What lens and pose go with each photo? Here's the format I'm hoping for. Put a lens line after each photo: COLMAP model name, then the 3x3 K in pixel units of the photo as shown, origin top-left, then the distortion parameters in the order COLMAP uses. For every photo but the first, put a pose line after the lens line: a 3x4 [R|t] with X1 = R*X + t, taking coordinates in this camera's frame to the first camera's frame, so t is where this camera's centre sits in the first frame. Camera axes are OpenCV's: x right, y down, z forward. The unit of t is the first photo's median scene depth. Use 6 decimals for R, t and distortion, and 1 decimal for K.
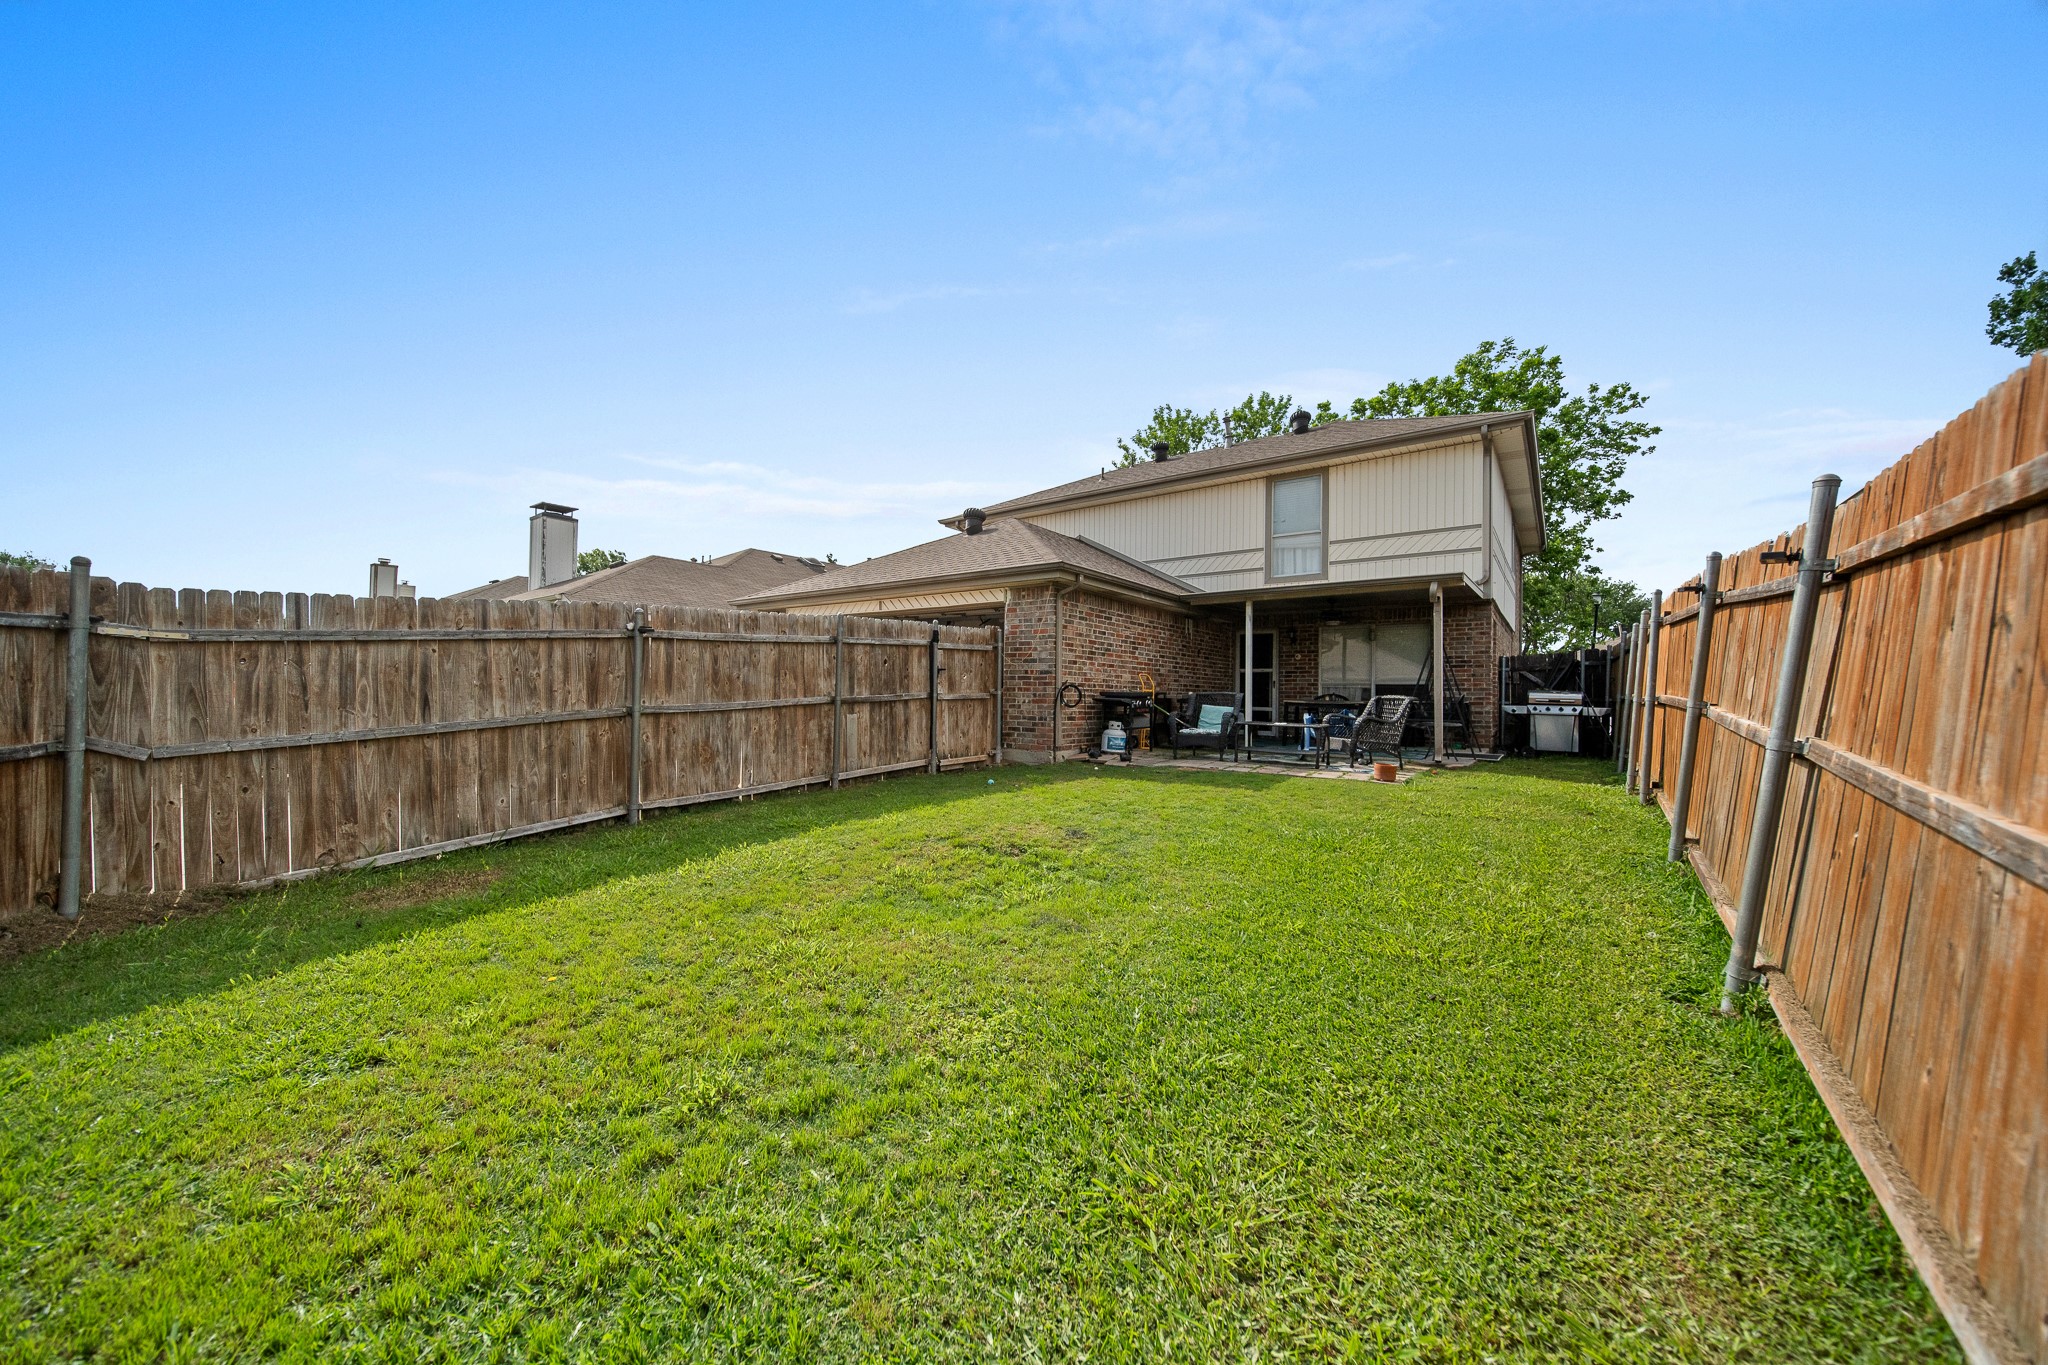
lens RADIAL K [[720.0, 0, 1029.2], [0, 720.0, 679.3], [0, 0, 1]] dist [0.000313, -0.001519]
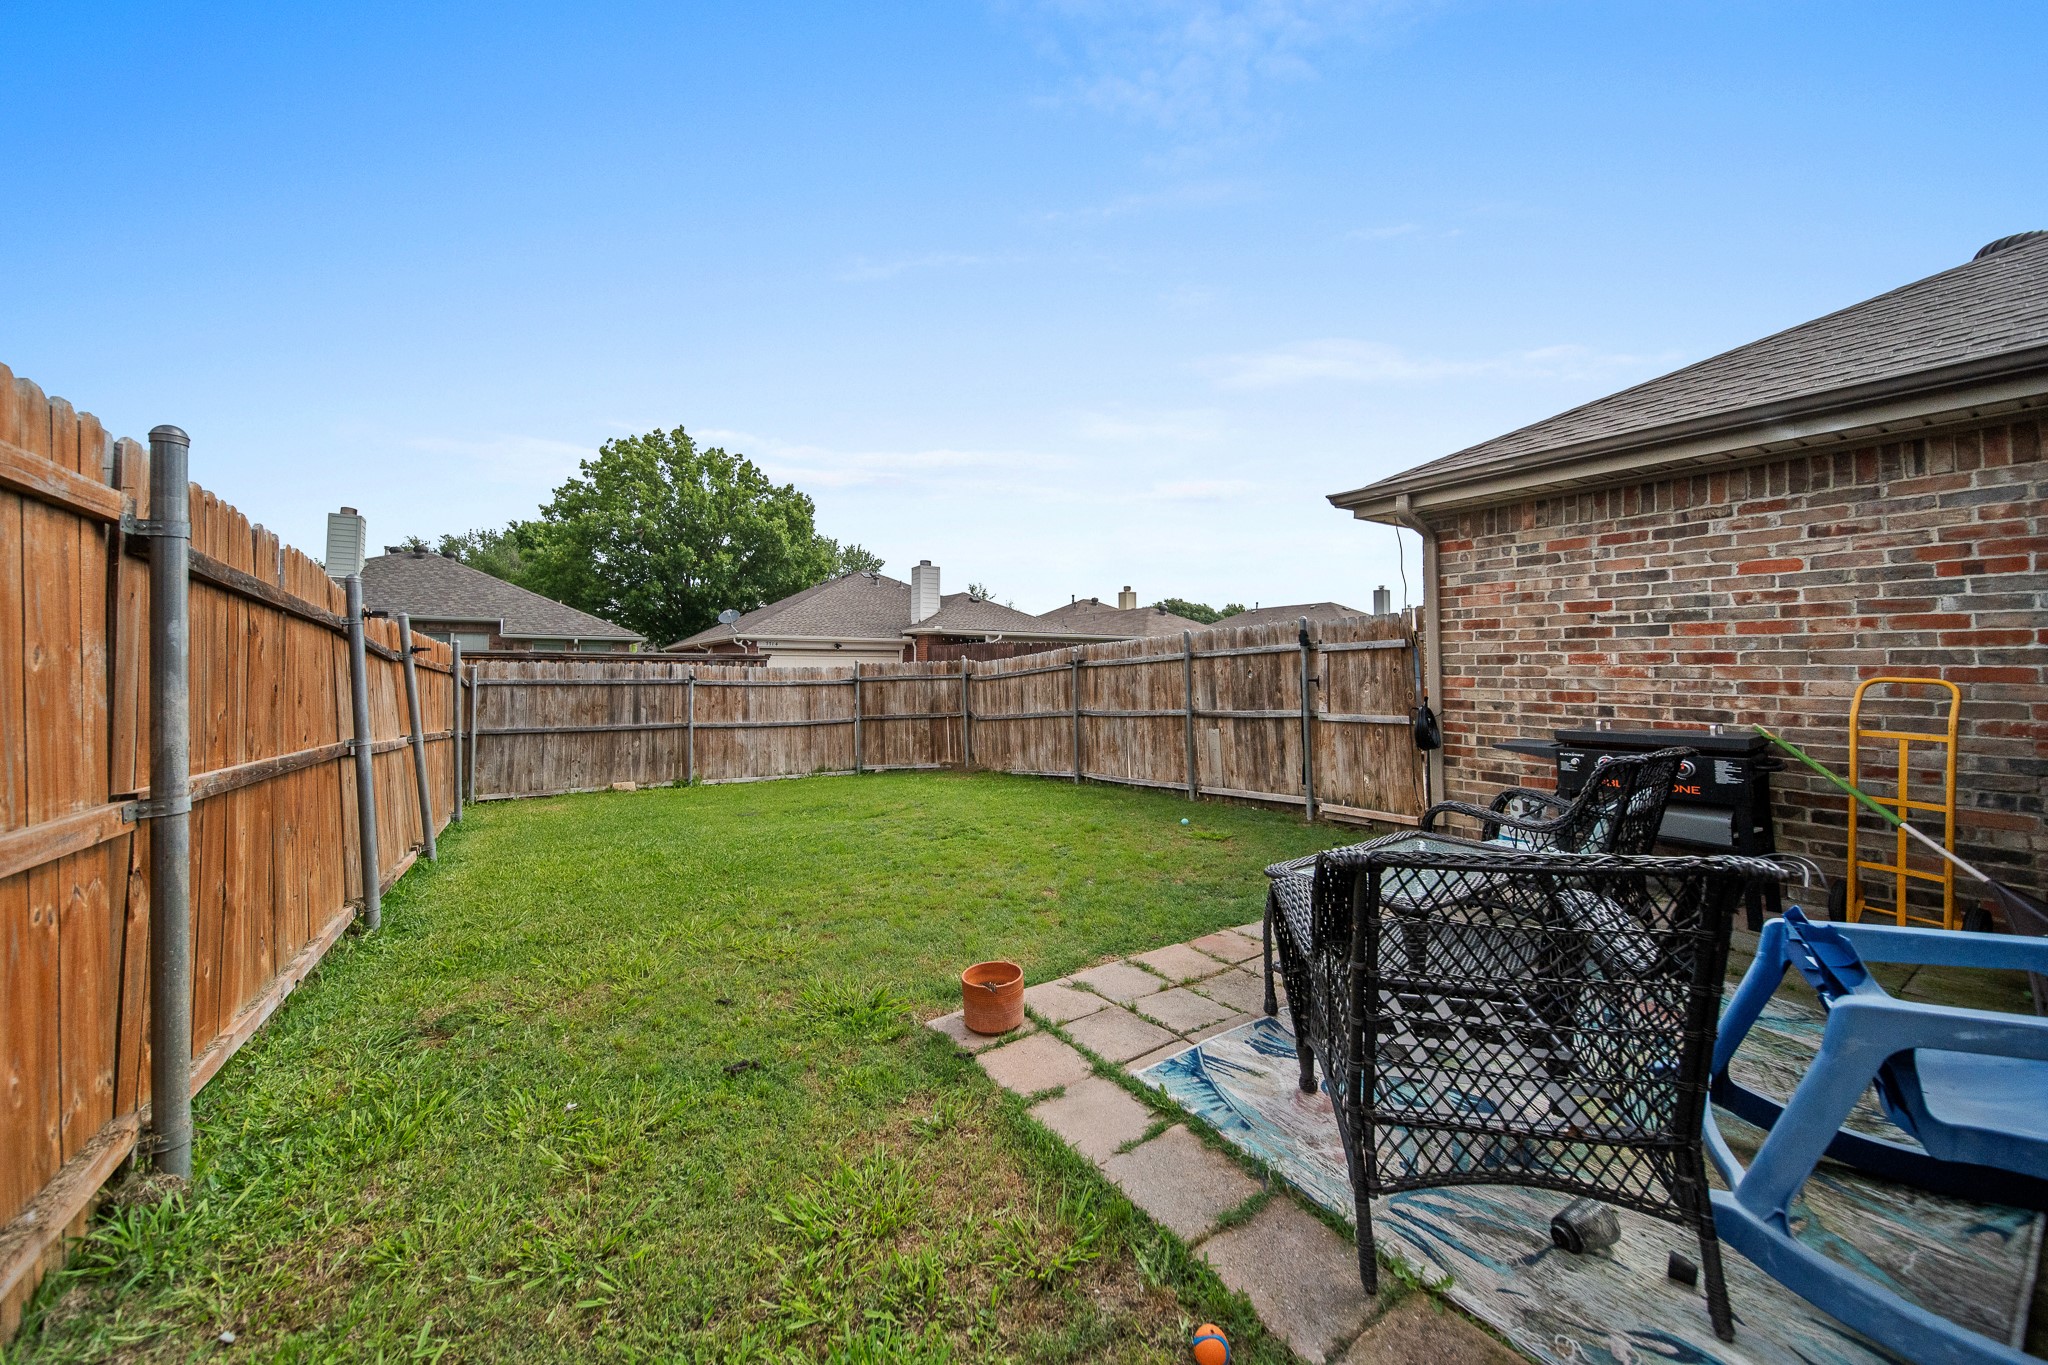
lens RADIAL K [[720.0, 0, 1029.2], [0, 720.0, 679.3], [0, 0, 1]] dist [0.000313, -0.001519]
pose [[-0.314731, -0.015918, -0.949047, 0.717869], [-0.001749, 0.999867, -0.016191, -0.002498], [0.949179, -0.003436, -0.314717, 1.007322]]
